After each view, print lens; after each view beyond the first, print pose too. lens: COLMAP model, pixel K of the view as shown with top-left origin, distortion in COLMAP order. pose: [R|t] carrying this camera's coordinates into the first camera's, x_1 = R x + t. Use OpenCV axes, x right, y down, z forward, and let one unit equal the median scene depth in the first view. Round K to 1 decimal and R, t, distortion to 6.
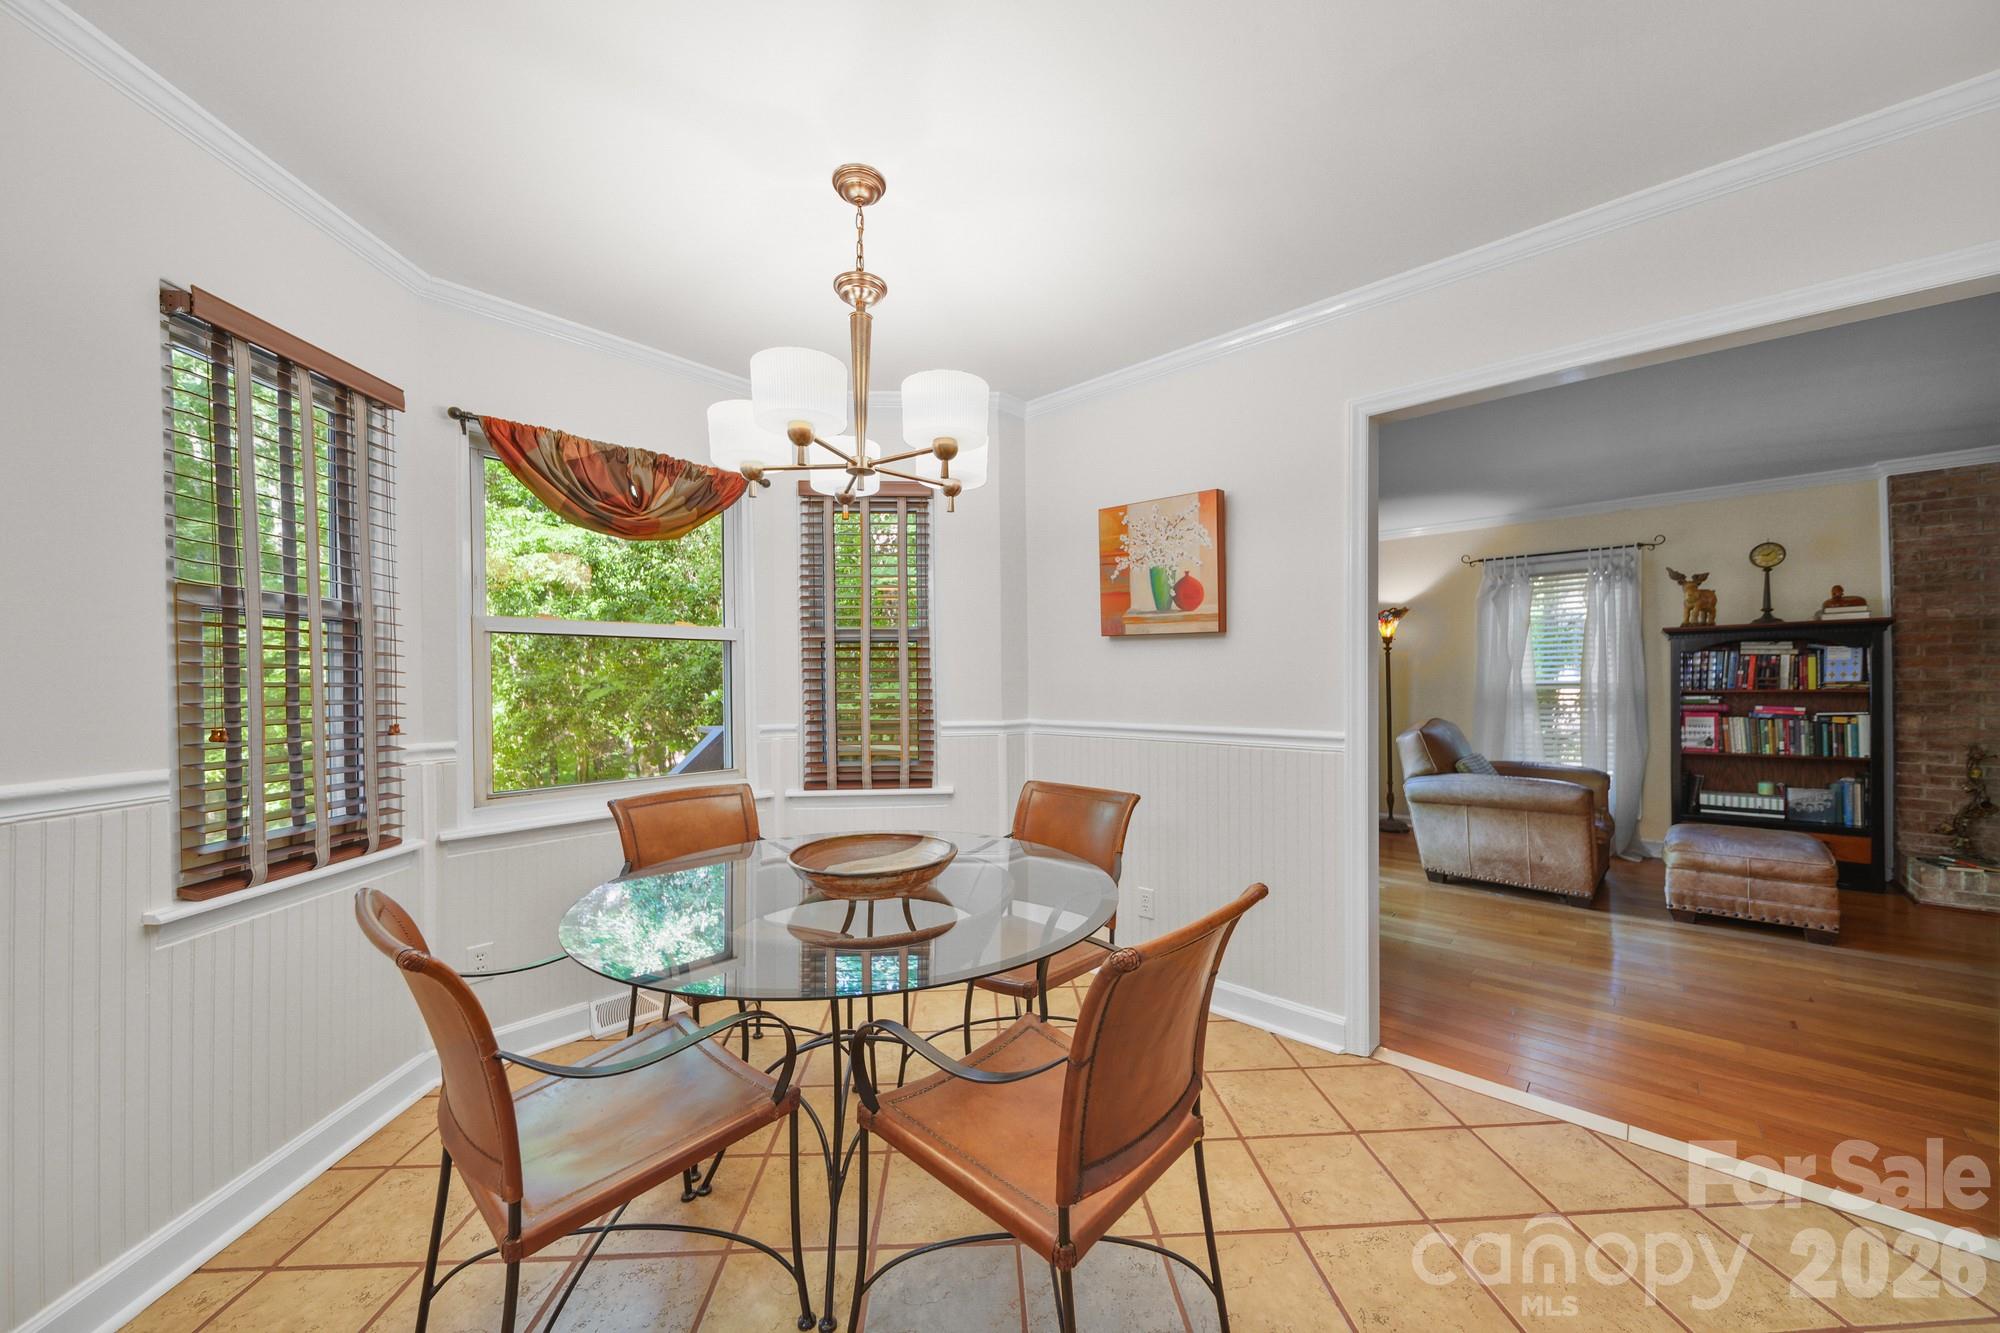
lens RADIAL K [[715.9, 0, 1013.0], [0, 715.9, 684.1], [0, 0, 1]] dist [-0.001512, -0.000569]
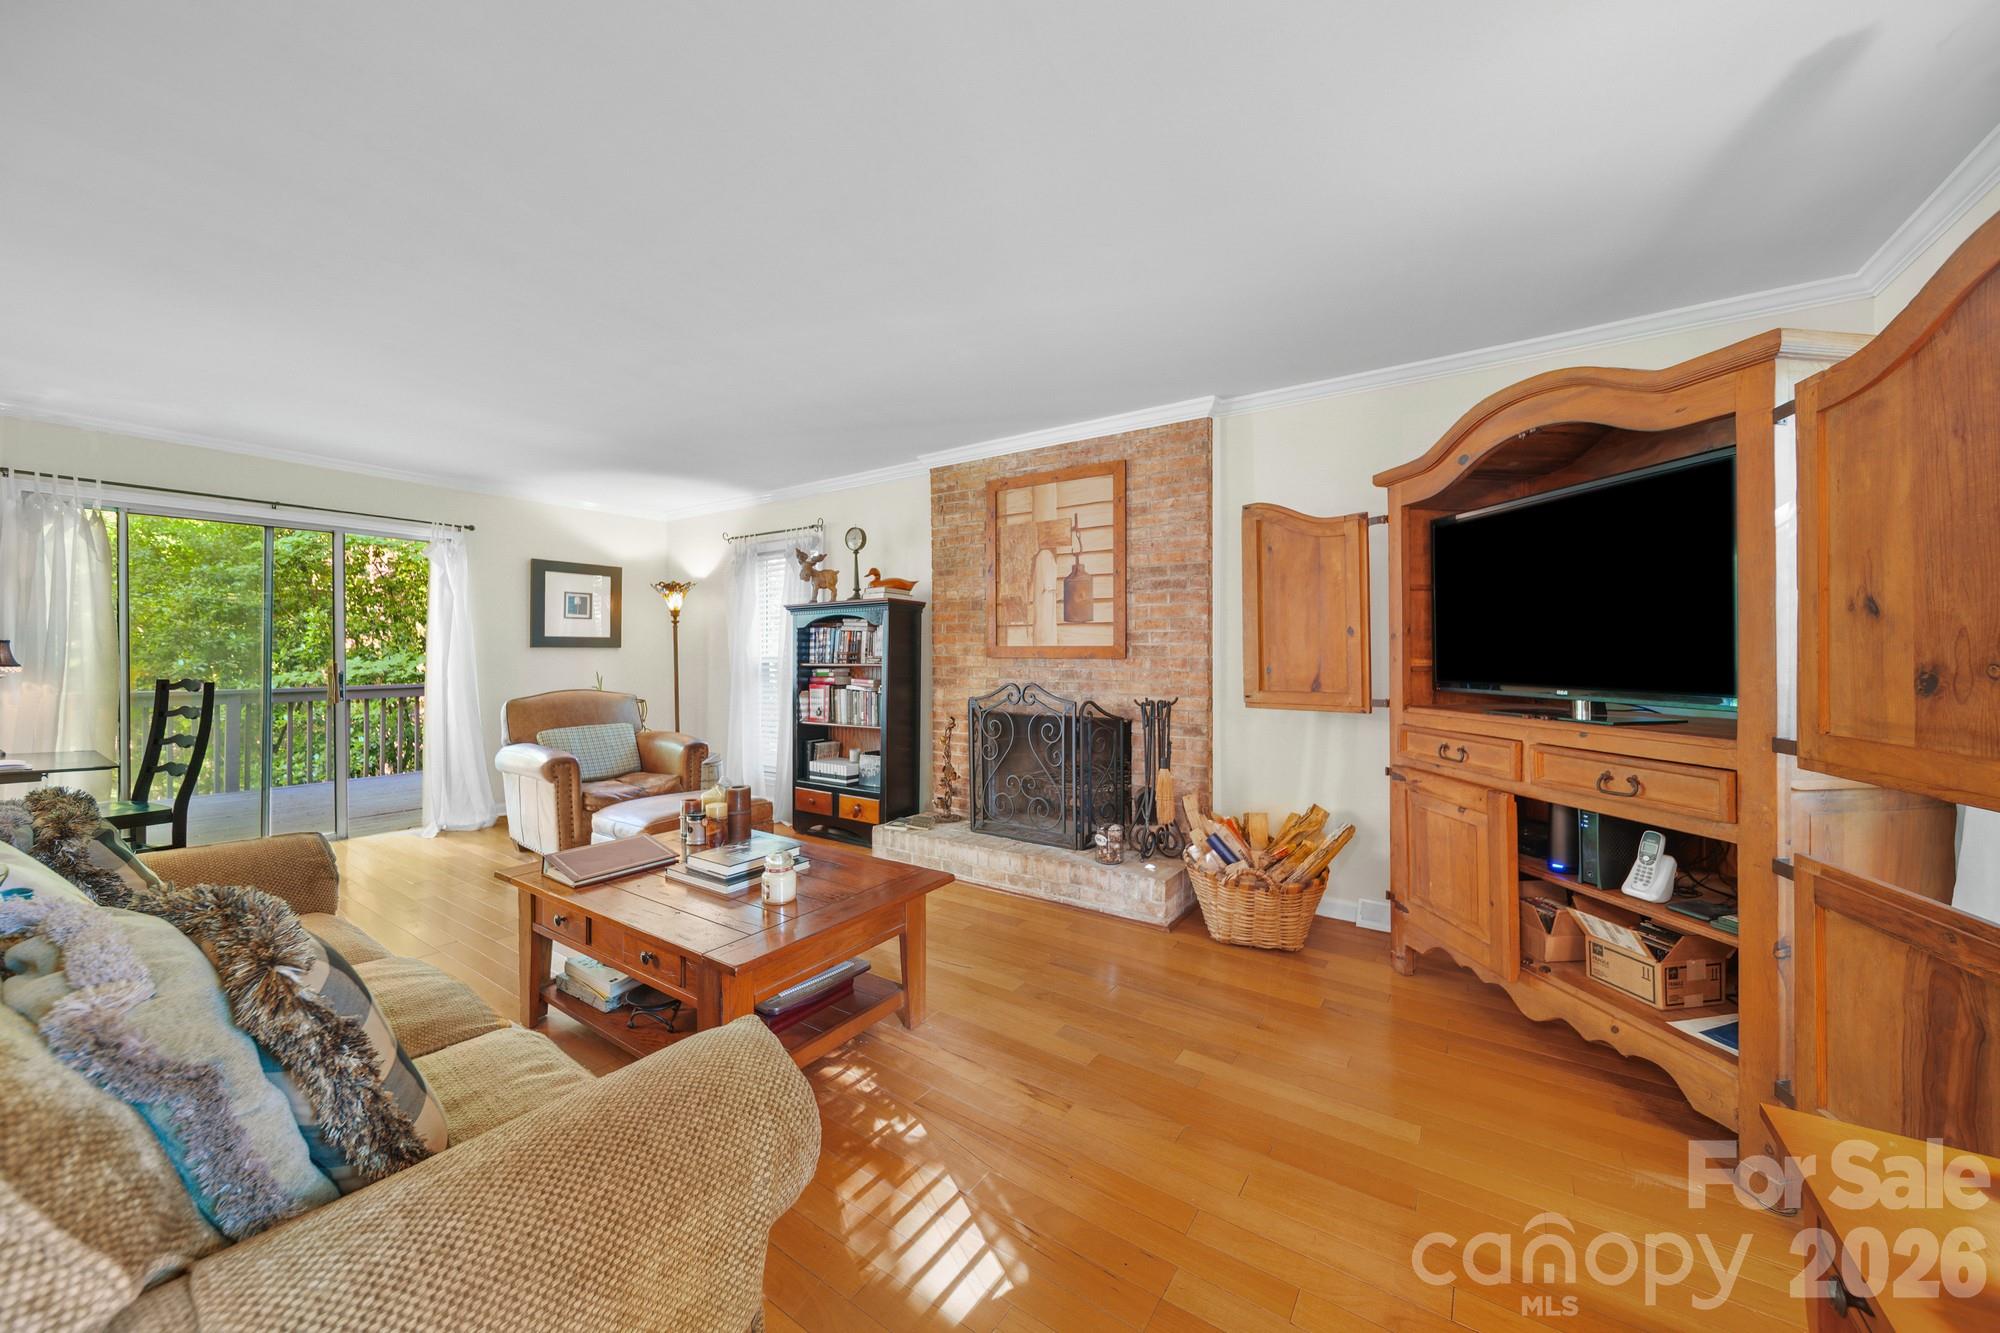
lens RADIAL K [[715.9, 0, 1010.8], [0, 715.9, 649.2], [0, 0, 1]] dist [-0.001512, -0.000569]
pose [[0.990379, 0.010654, 0.137971, 1.172018], [-0.008872, 0.999869, -0.013525, -0.001553], [-0.138097, 0.012171, 0.990344, -0.100343]]
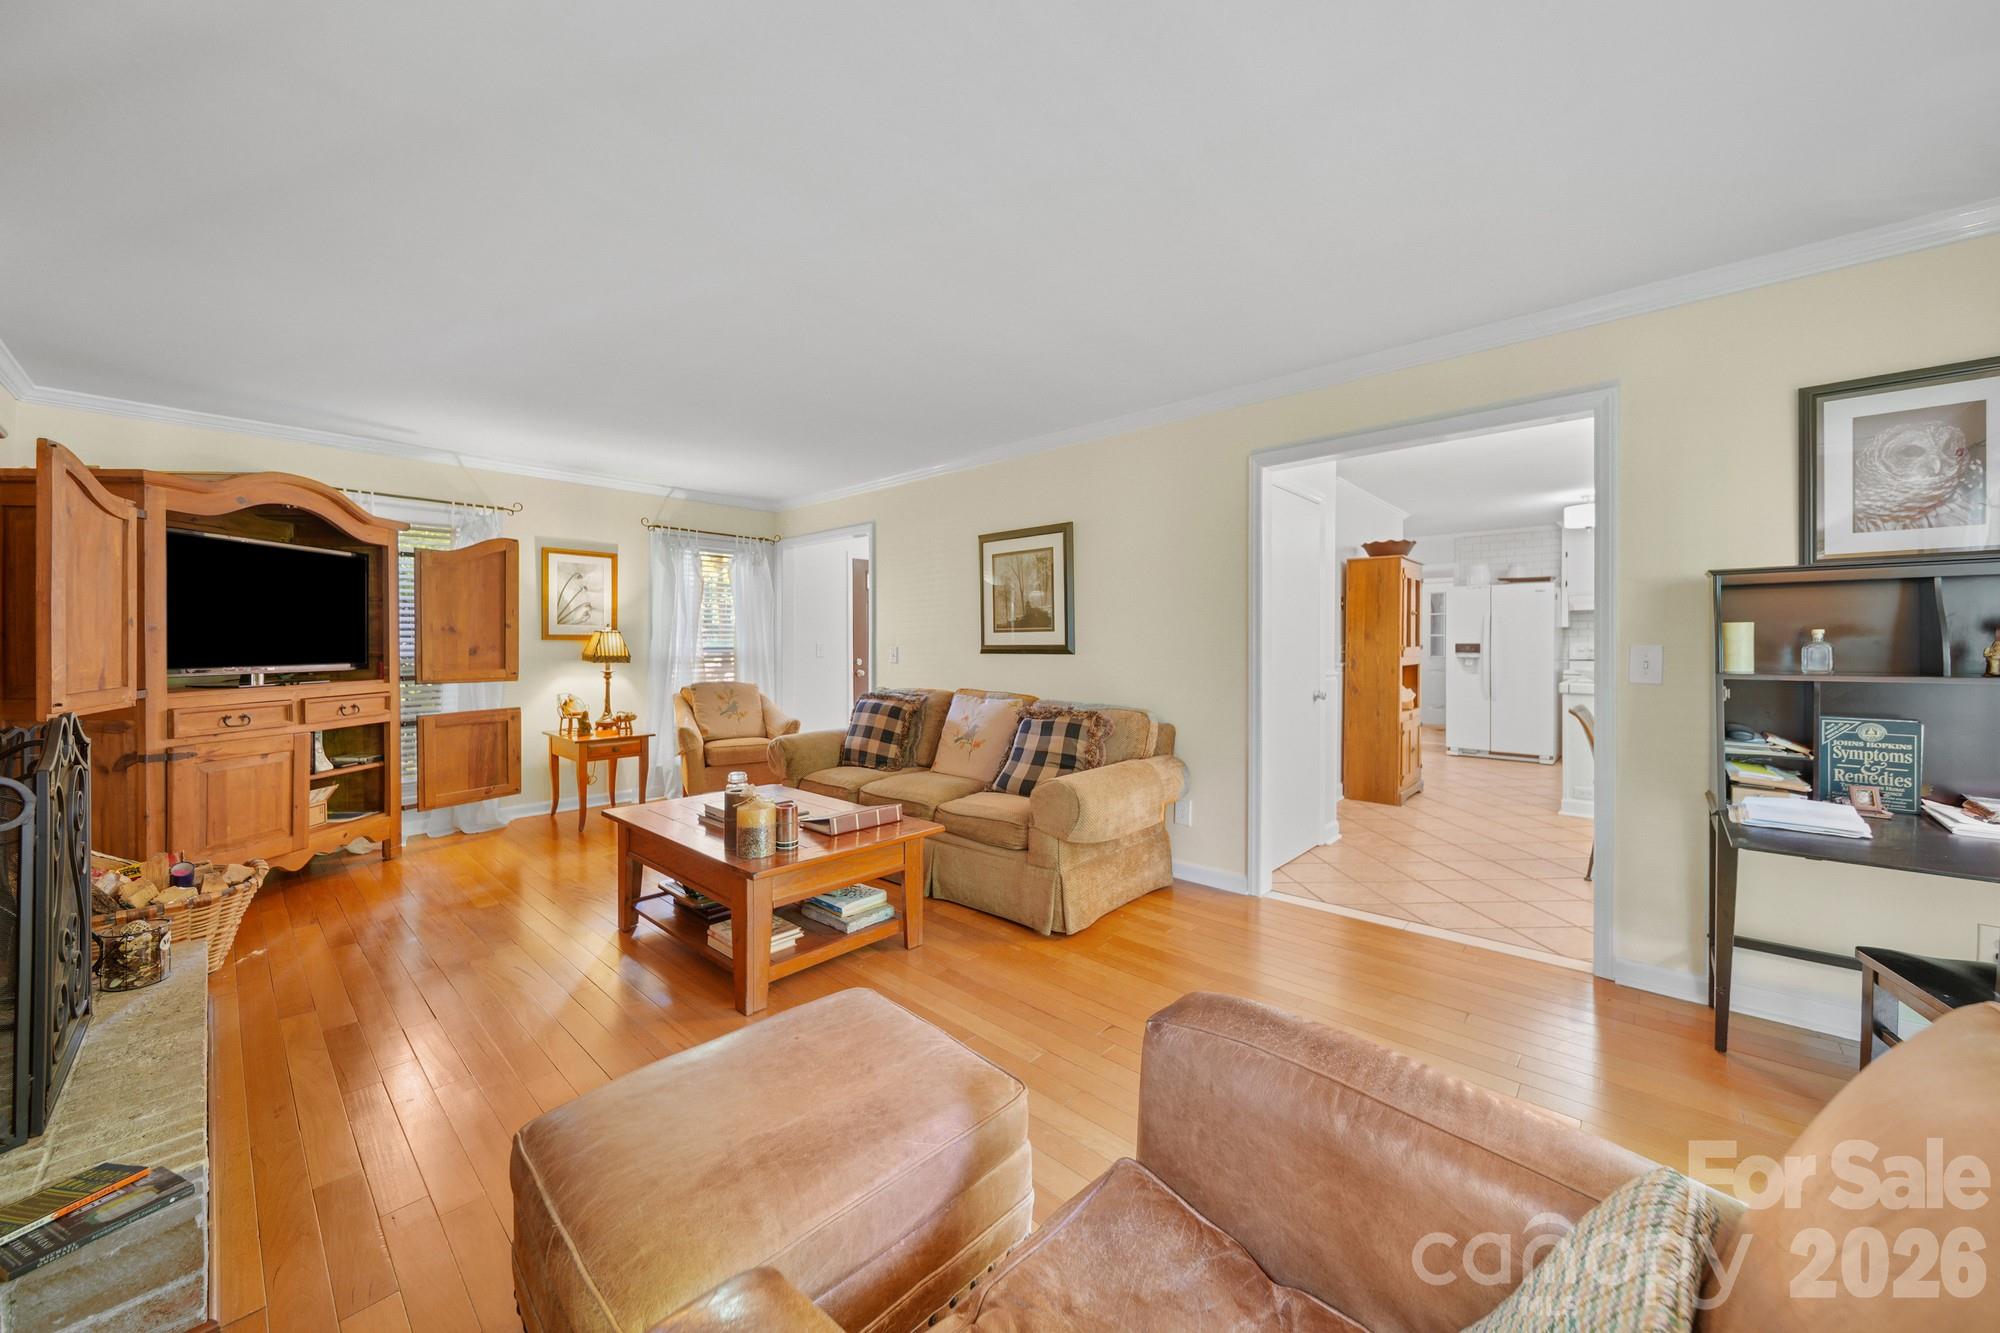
lens RADIAL K [[715.9, 0, 1032.2], [0, 715.9, 648.0], [0, 0, 1]] dist [-0.001512, -0.000569]
pose [[-0.999770, 0.008702, -0.019586, 0.783510], [0.008381, 0.999830, 0.016444, -0.010846], [0.019726, 0.016277, -0.999673, 1.178042]]
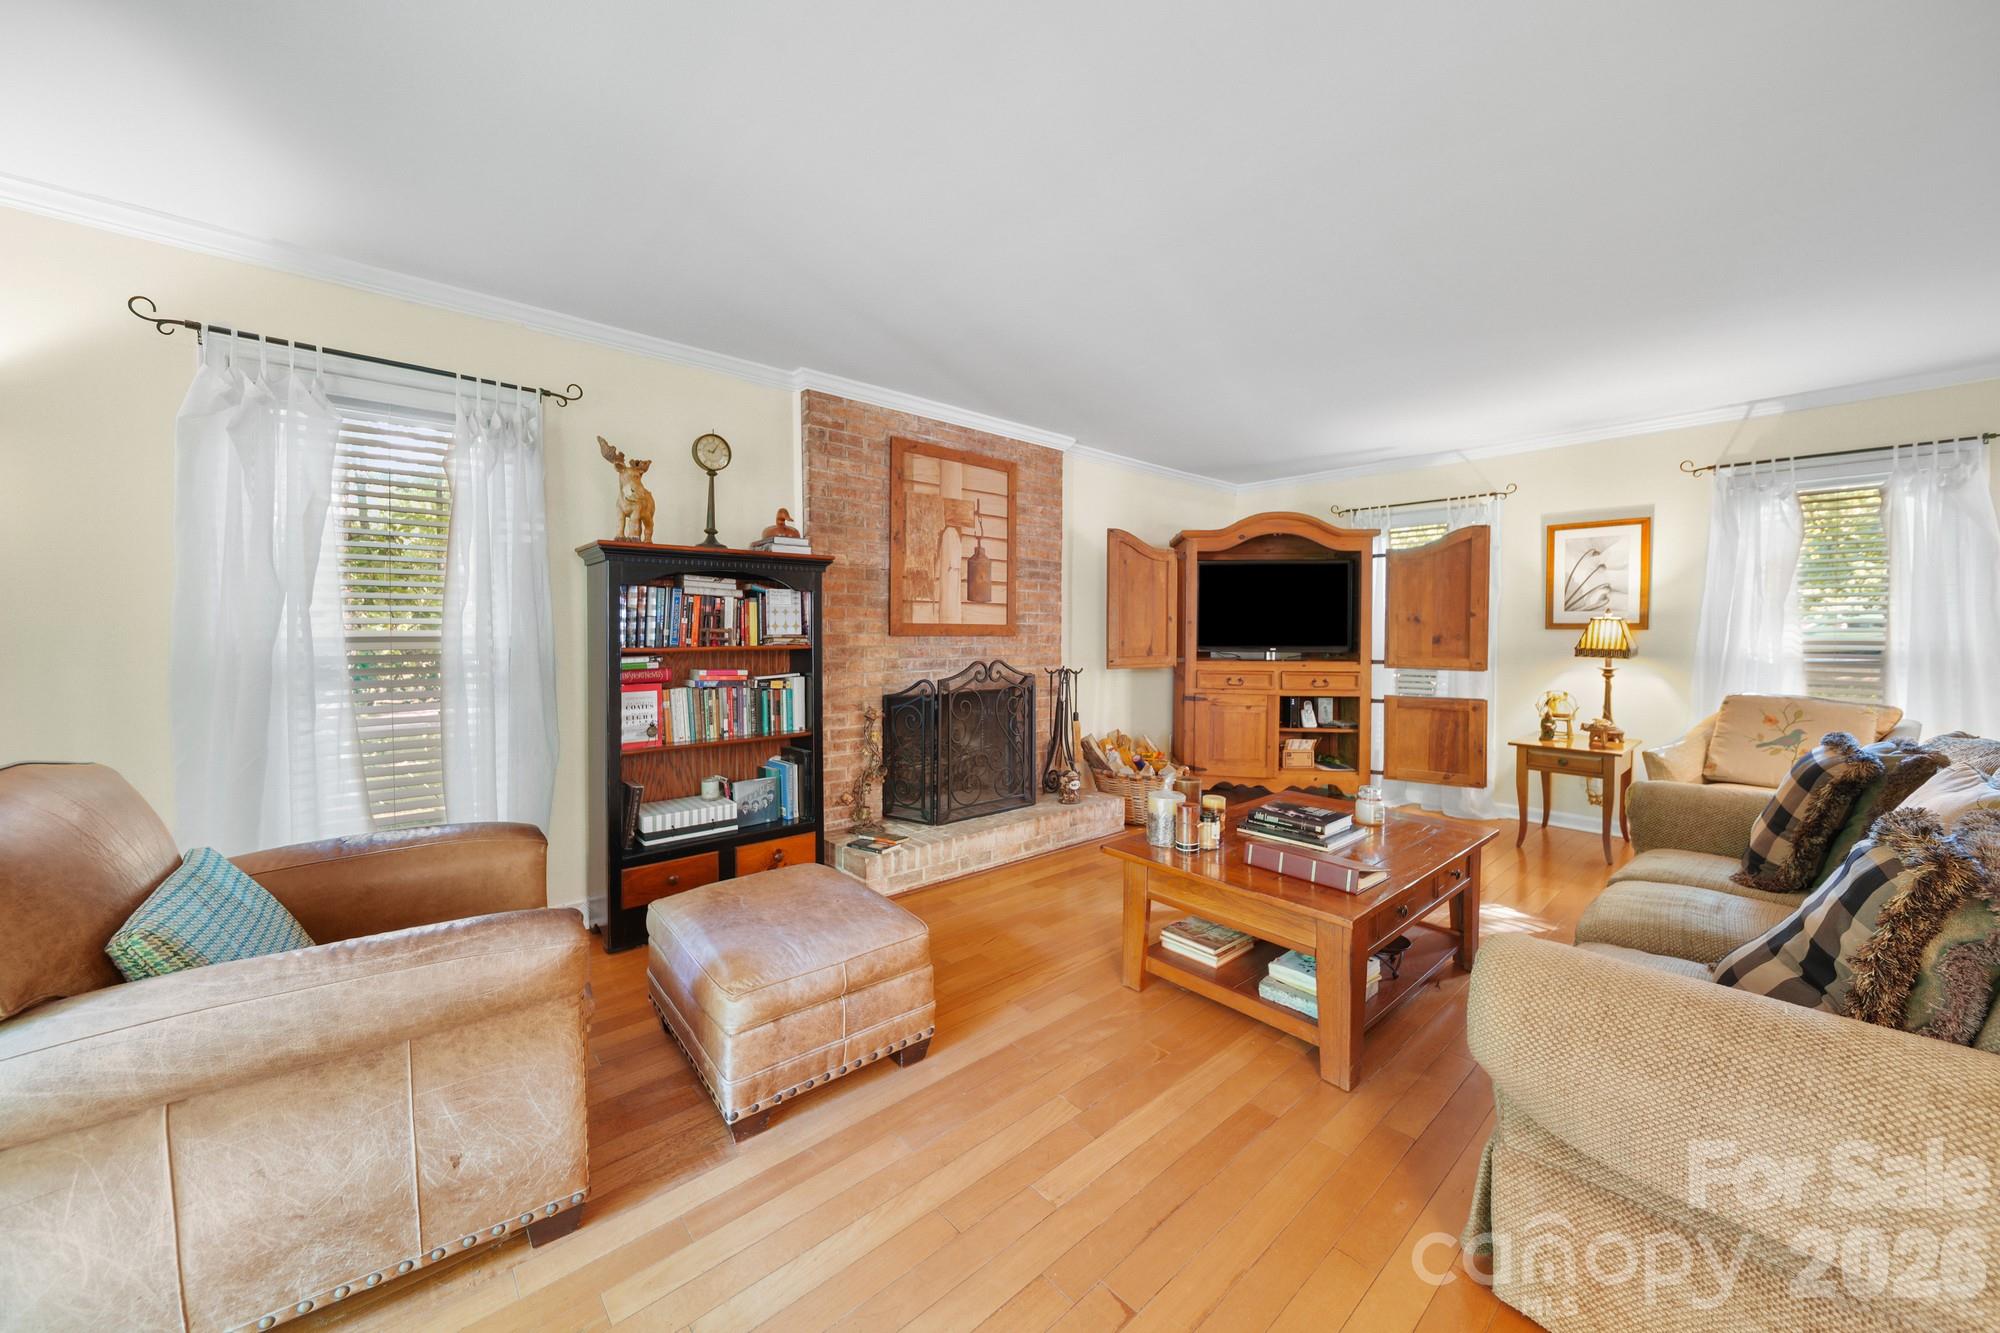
lens RADIAL K [[715.9, 0, 987.1], [0, 715.9, 640.7], [0, 0, 1]] dist [-0.001512, -0.000569]
pose [[0.128106, -0.003209, 0.991755, 0.412341], [0.001818, 0.999994, 0.003001, 0.000616], [-0.991759, 0.001418, 0.128111, 0.664691]]
